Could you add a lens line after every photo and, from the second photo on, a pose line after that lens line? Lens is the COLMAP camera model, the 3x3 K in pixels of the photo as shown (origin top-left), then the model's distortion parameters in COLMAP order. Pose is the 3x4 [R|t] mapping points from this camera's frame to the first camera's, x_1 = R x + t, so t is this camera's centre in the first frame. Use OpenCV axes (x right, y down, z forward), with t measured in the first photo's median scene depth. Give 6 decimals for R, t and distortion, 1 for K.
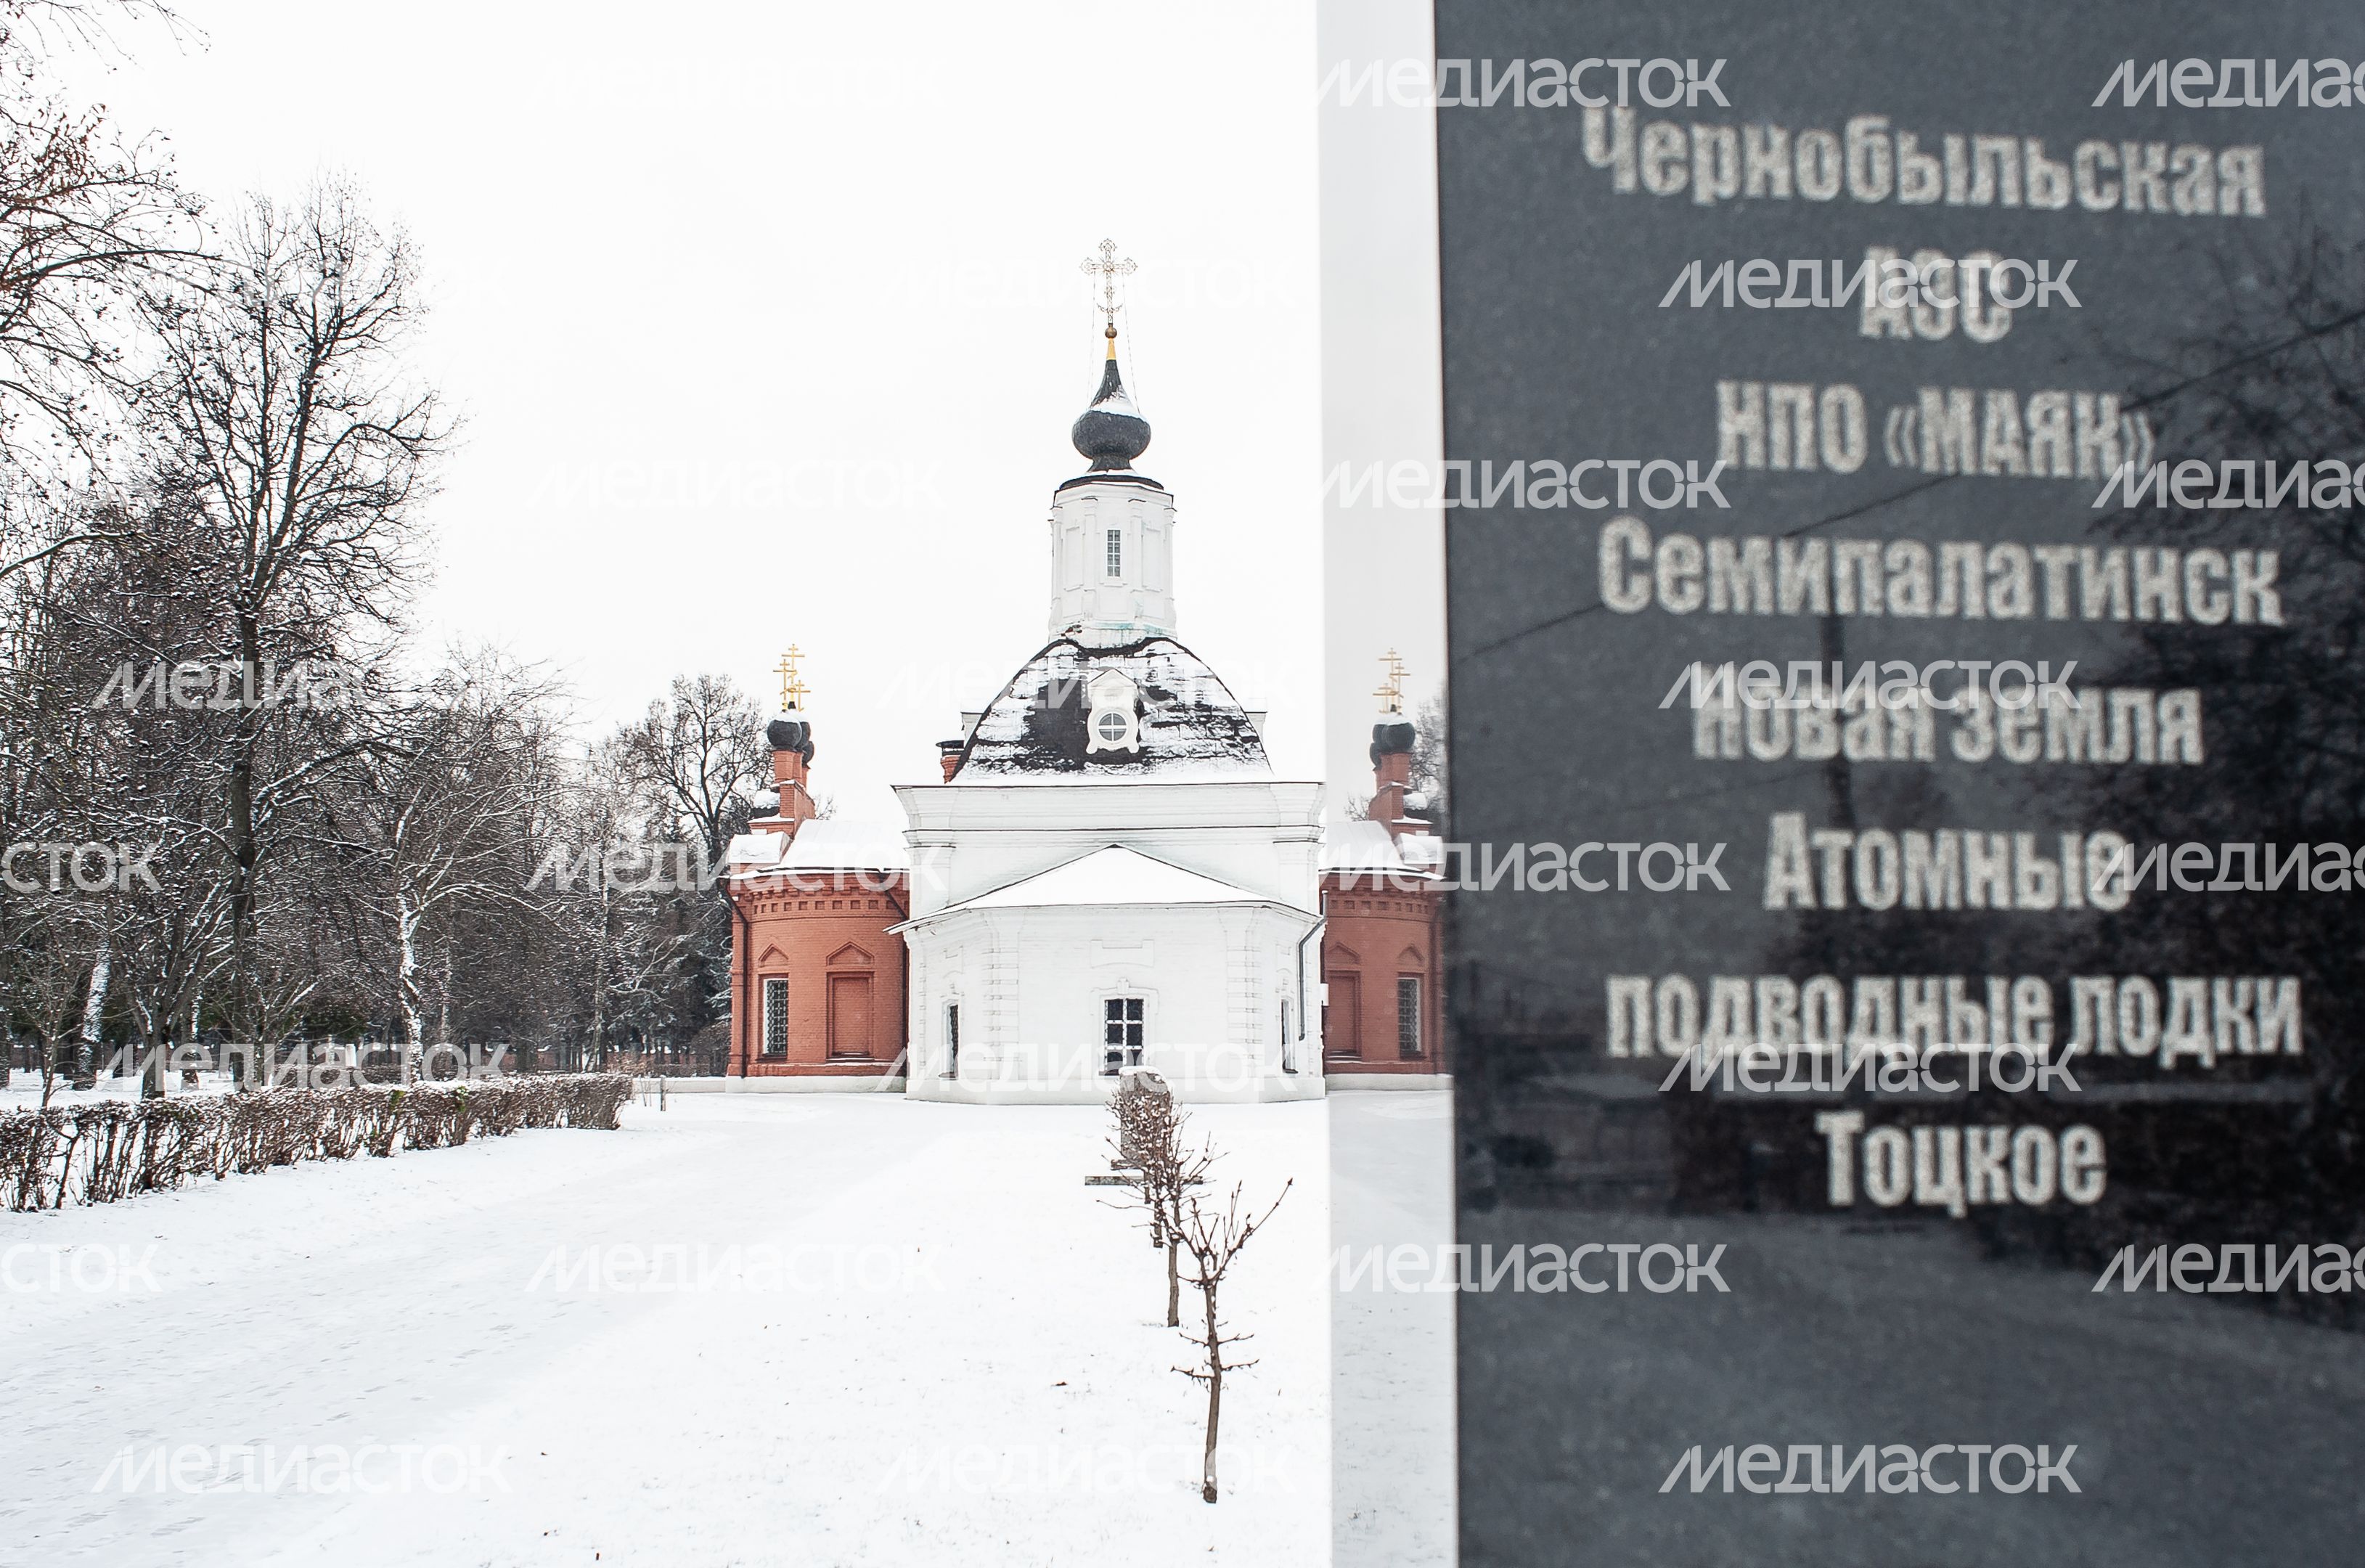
lens RADIAL K [[2055.6, 0, 1223.2], [0, 2055.6, 895.1], [0, 0, 1]] dist [-0.095571, 0.101085]
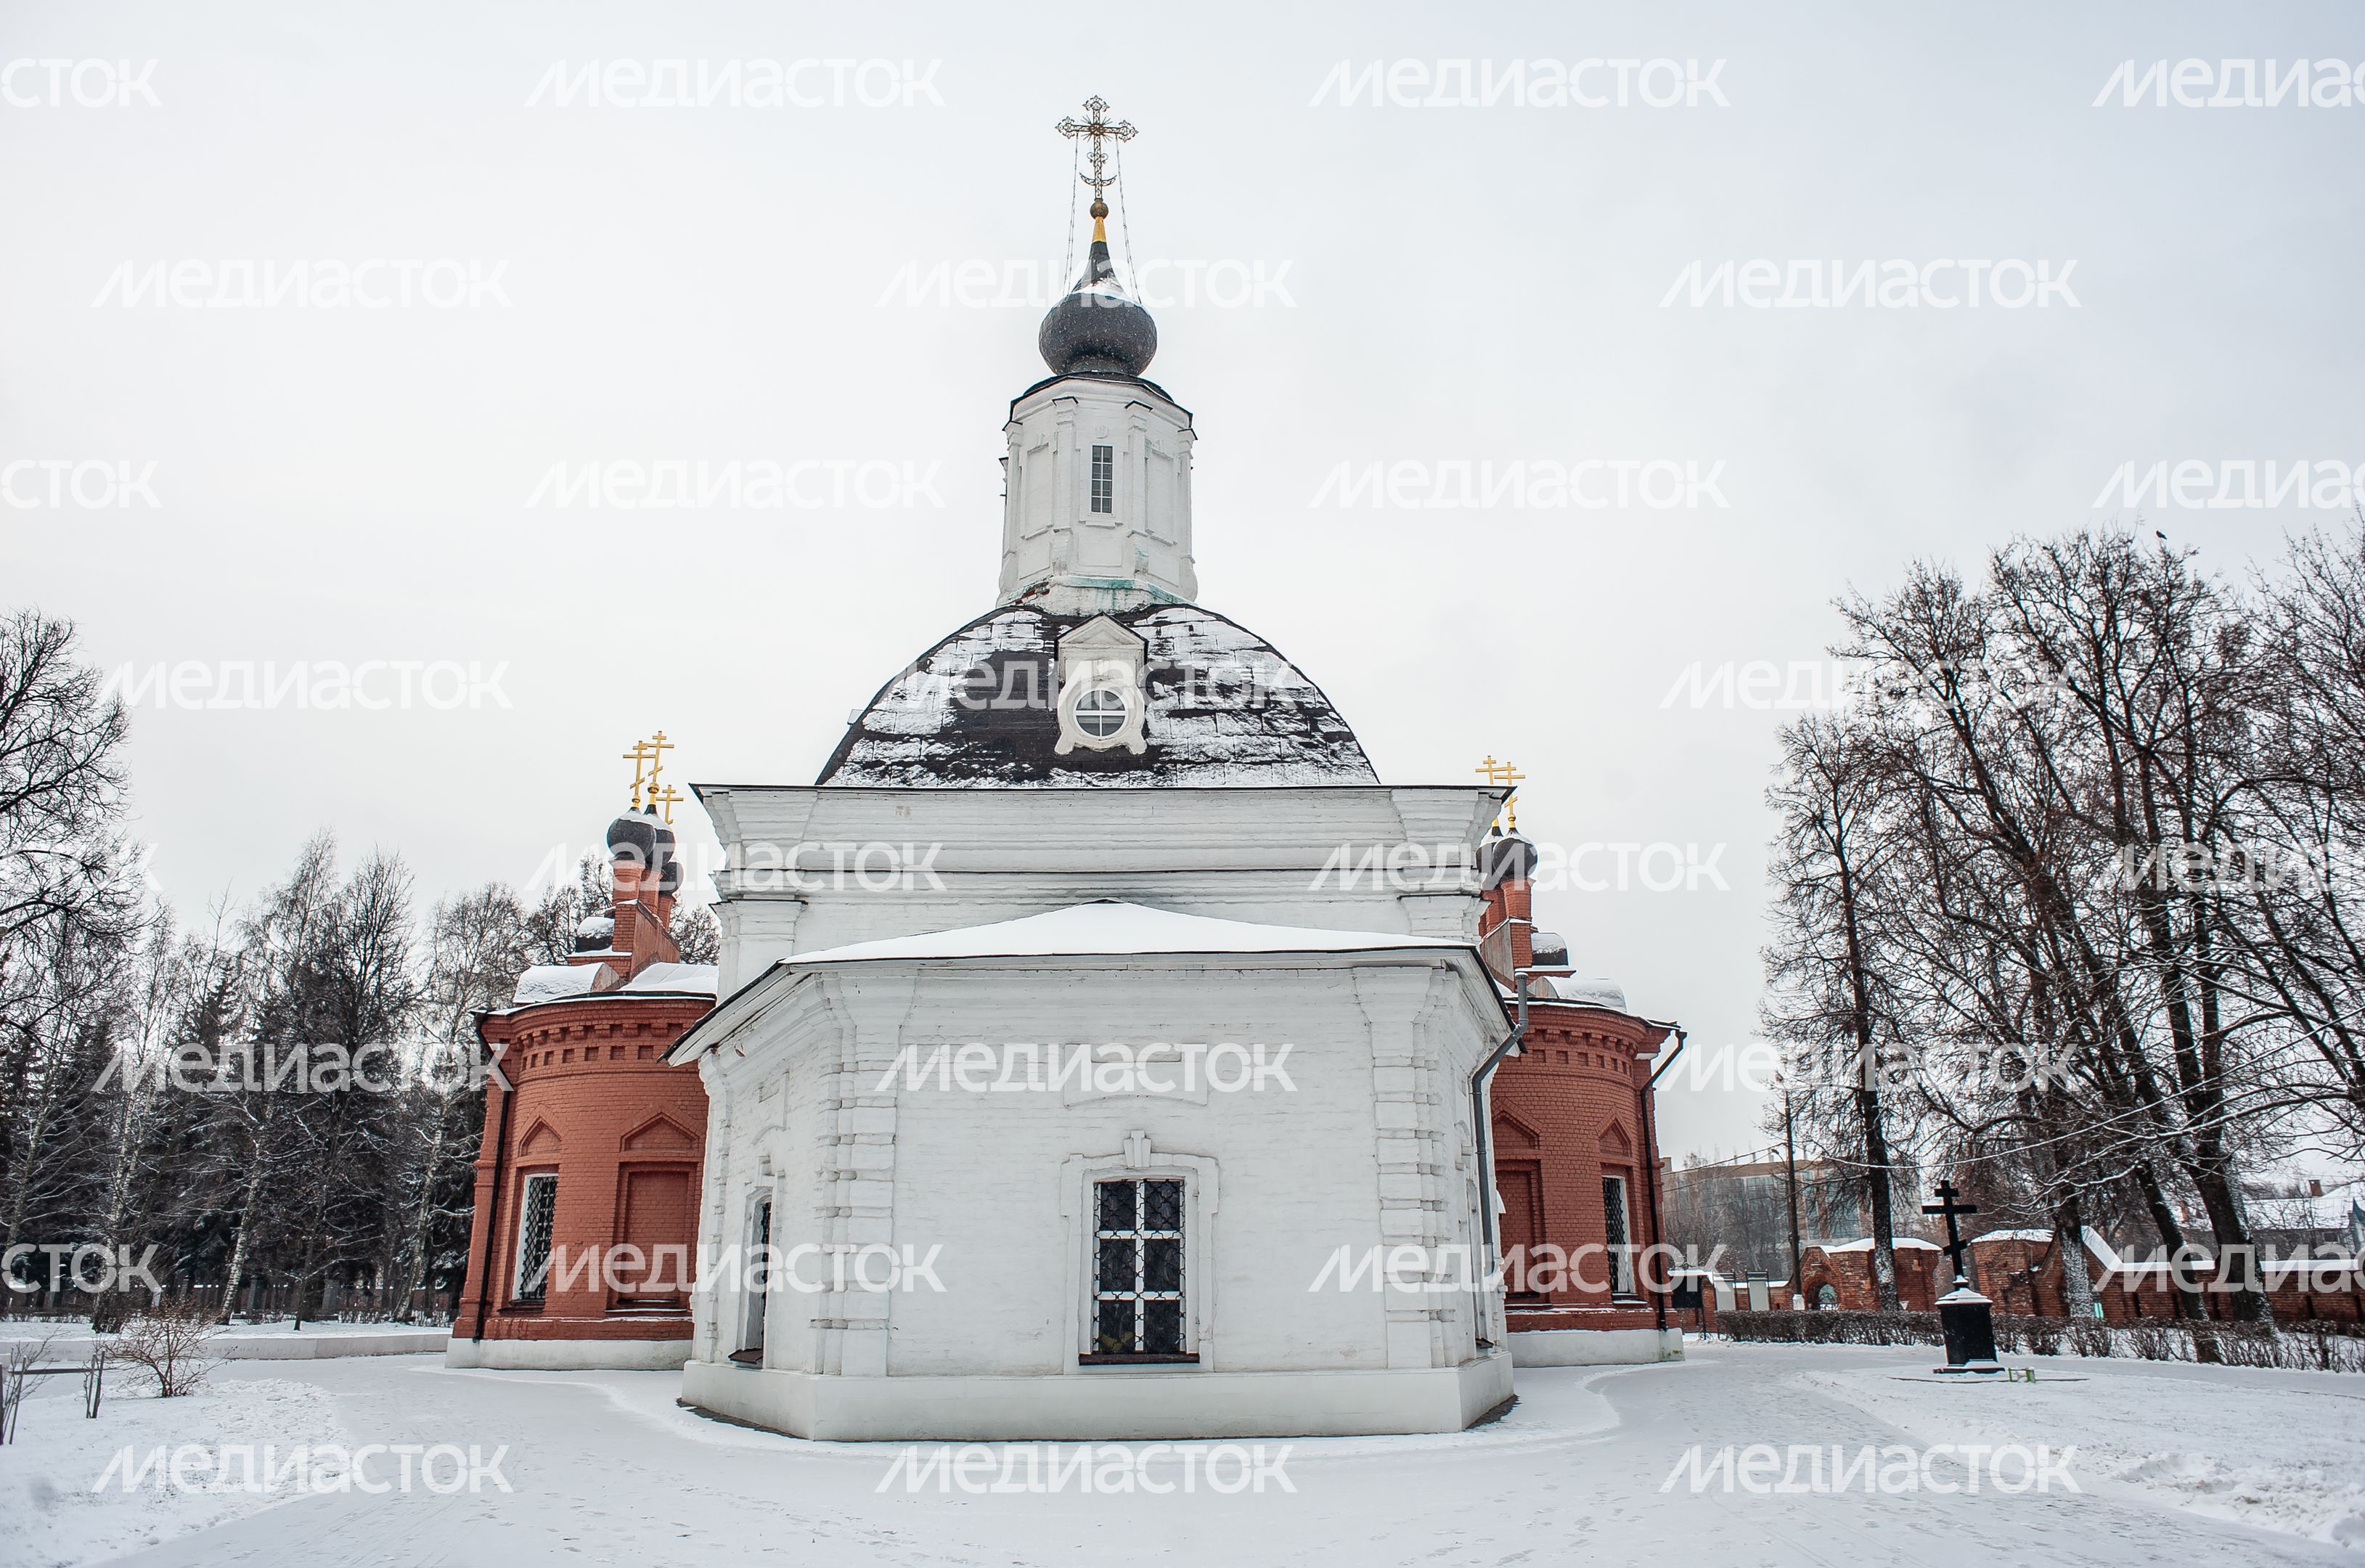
lens RADIAL K [[1649.1, 0, 1201.2], [0, 1649.1, 758.3], [0, 0, 1]] dist [-0.069355, 0.048188]
pose [[0.999483, 0.006880, 0.031395, -0.039744], [0.000706, 0.971886, -0.235449, 0.039068], [-0.032132, 0.235350, 0.971379, 0.548013]]
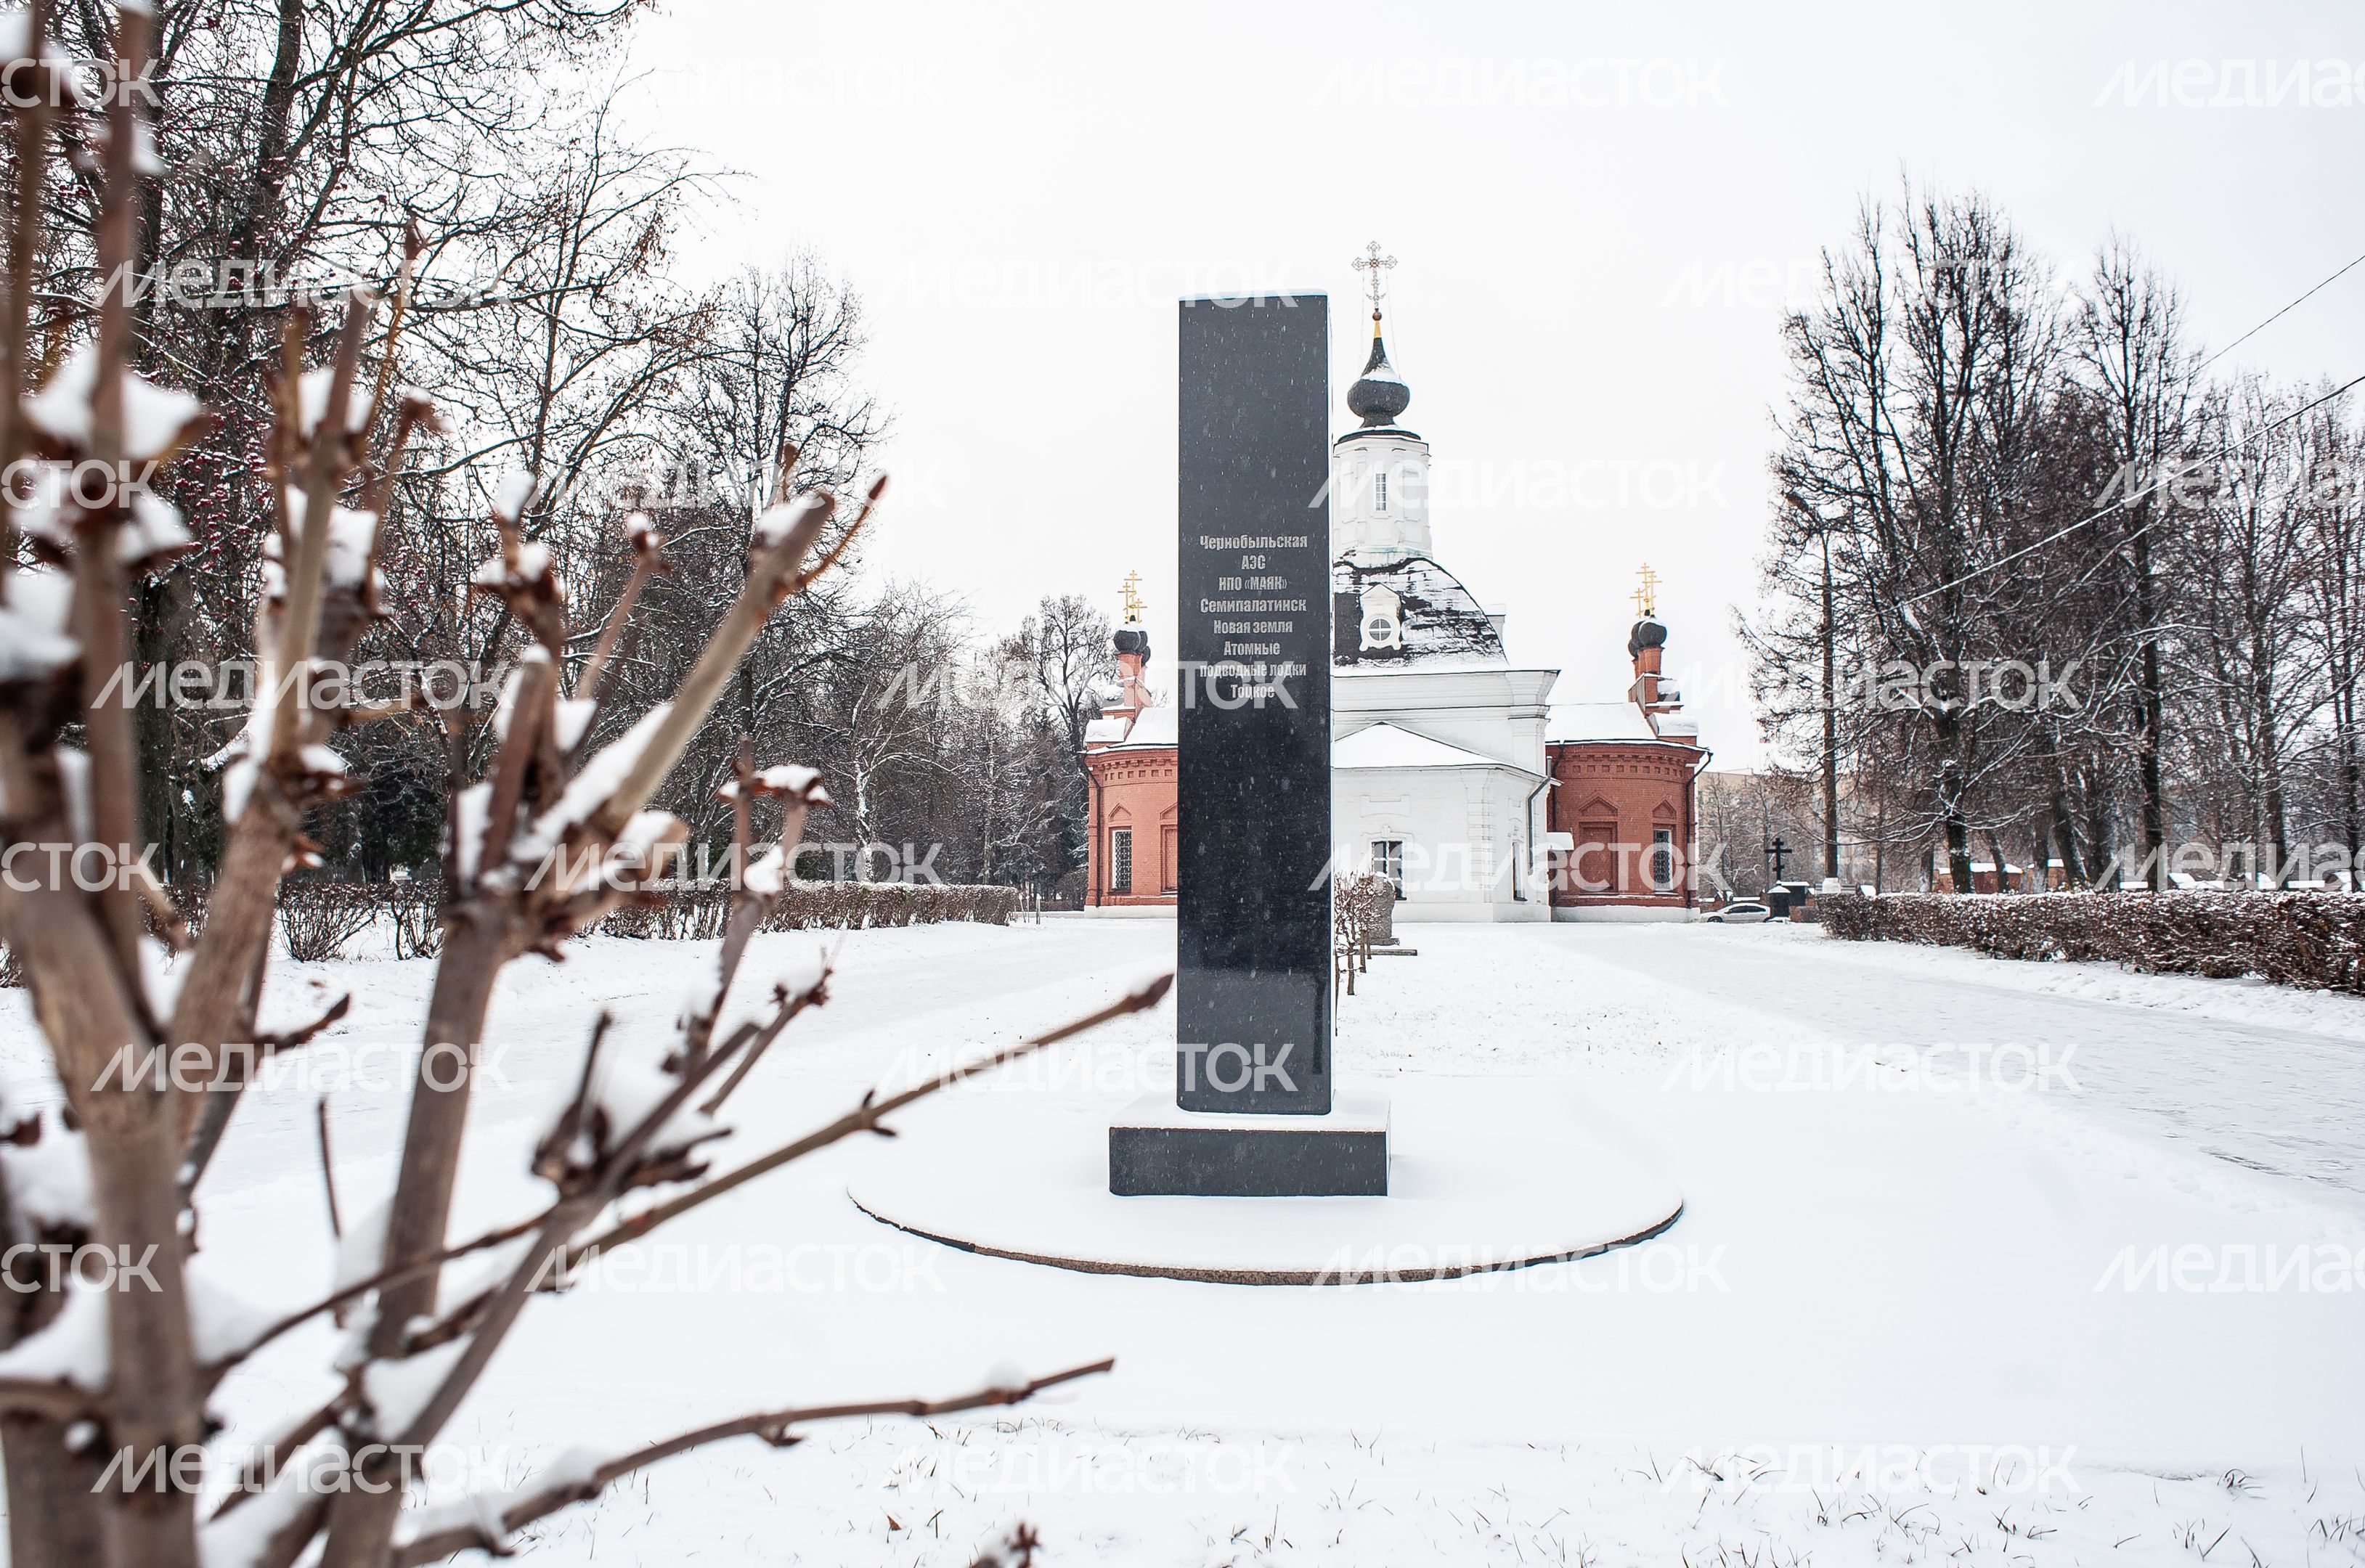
lens RADIAL K [[1742.1, 0, 1128.3], [0, 1742.1, 794.8], [0, 0, 1]] dist [-0.087473, 0.080574]
pose [[0.977313, -0.005614, -0.211726, 0.020762], [0.008131, 0.999906, 0.011021, 0.007053], [0.211645, -0.012493, 0.977267, -0.083241]]
